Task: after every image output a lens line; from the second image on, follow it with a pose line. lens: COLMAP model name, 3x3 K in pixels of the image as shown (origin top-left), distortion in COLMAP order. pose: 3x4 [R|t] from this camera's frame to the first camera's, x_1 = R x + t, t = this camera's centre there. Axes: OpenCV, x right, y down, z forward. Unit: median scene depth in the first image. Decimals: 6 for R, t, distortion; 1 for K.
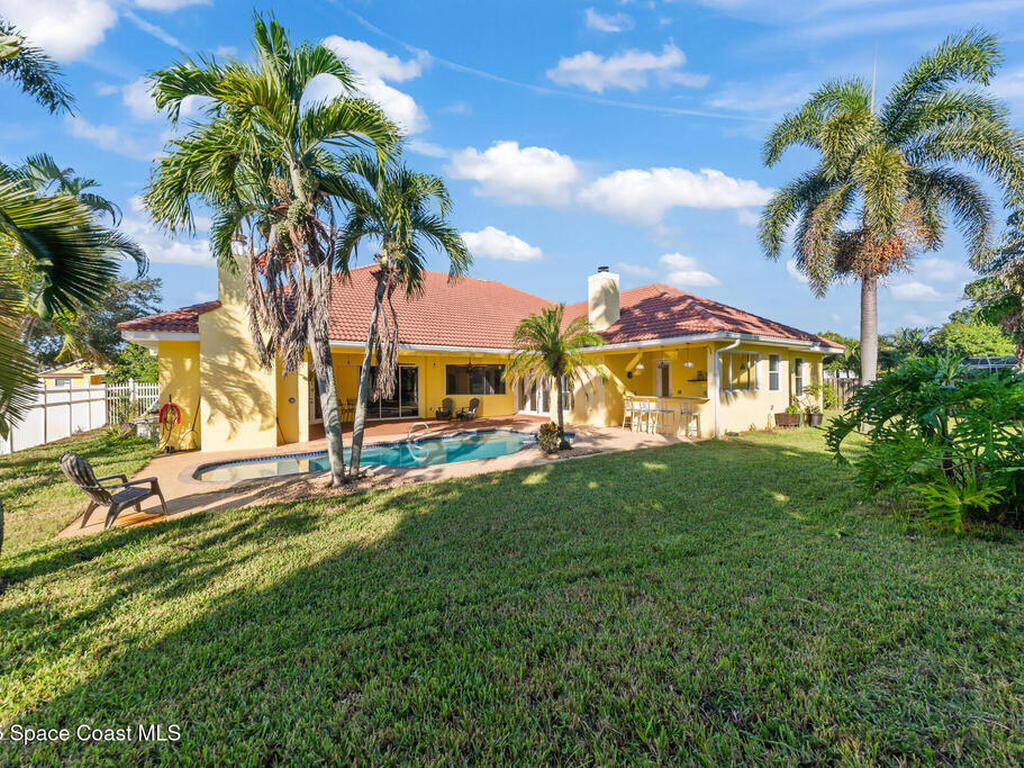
lens RADIAL K [[408.8, 0, 509.9], [0, 408.8, 376.6], [0, 0, 1]] dist [-0.000208, -0.000139]
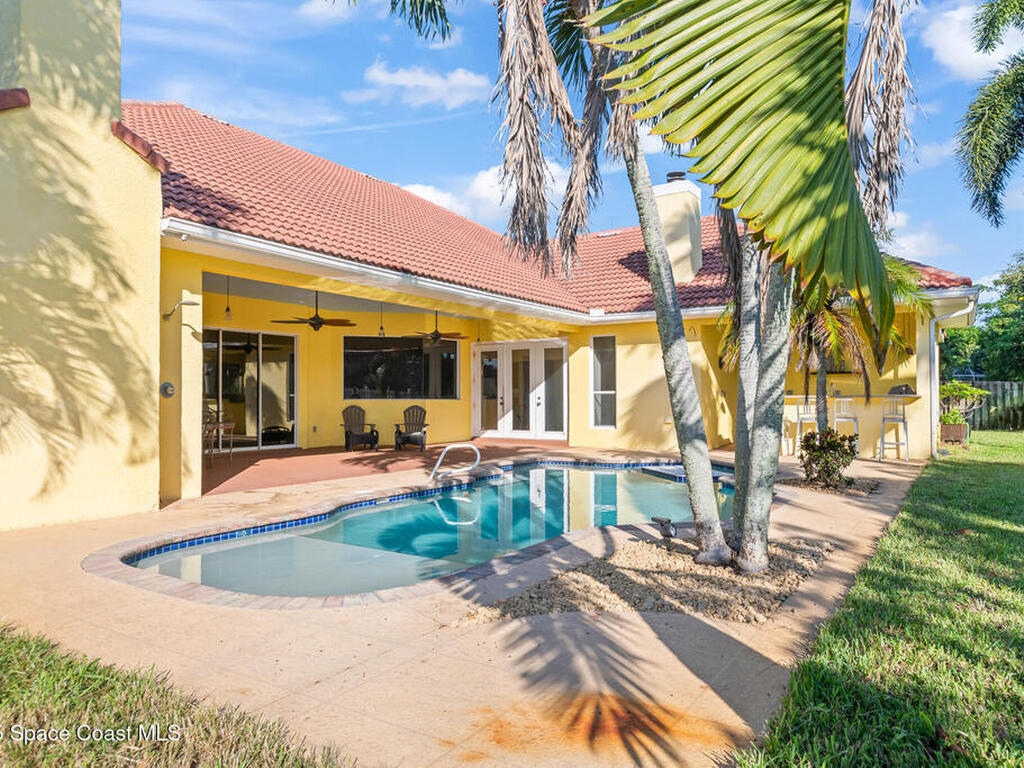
lens RADIAL K [[701.7, 0, 510.9], [0, 701.7, 386.5], [0, 0, 1]] dist [0.001825, 0.000655]
pose [[0.918163, 0.013769, 0.395964, -0.367700], [-0.011258, 0.999899, -0.008665, 0.040799], [-0.396043, 0.003498, 0.918225, 0.192871]]
